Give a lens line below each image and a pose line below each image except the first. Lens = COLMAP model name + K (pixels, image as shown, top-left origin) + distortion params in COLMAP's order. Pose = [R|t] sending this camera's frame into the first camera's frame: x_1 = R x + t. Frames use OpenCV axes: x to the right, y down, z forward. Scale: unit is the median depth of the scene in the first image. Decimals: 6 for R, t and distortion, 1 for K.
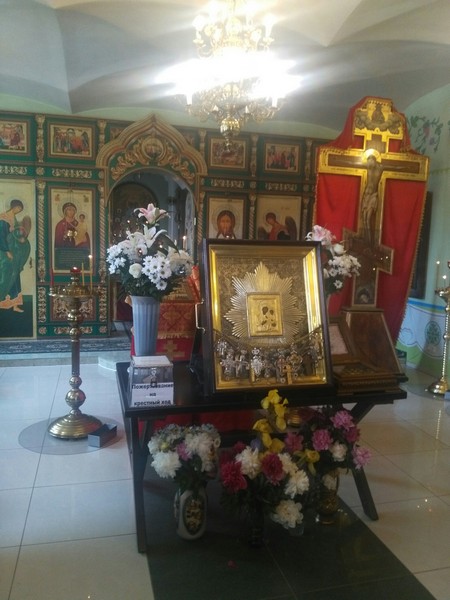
lens RADIAL K [[489.6, 0, 219.5], [0, 489.6, 301.4], [0, 0, 1]] dist [0.098287, -0.193600]
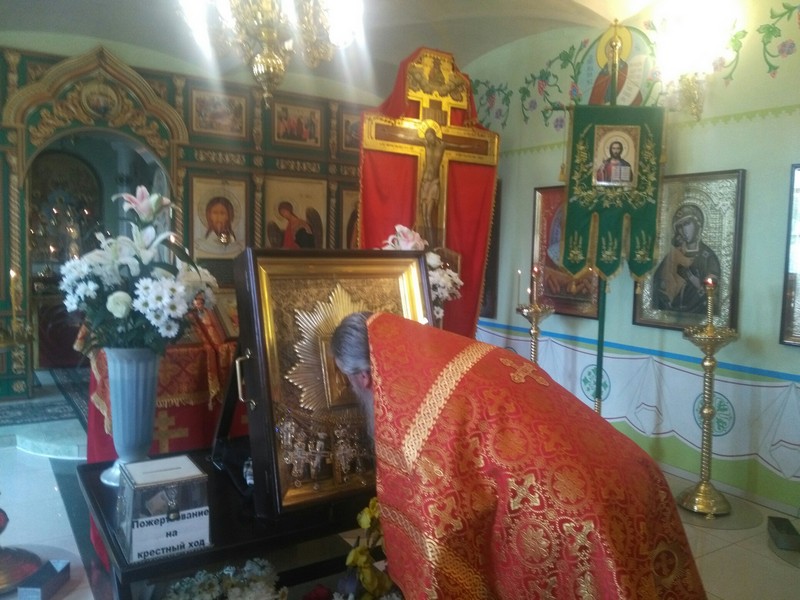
lens RADIAL K [[652.7, 0, 393.2], [0, 652.7, 299.9], [0, 0, 1]] dist [0.098287, -0.193600]
pose [[0.952648, -0.029169, 0.302674, -0.070144], [0.037548, 0.999055, -0.021899, -0.027756], [-0.301749, 0.032227, 0.952842, 0.130256]]
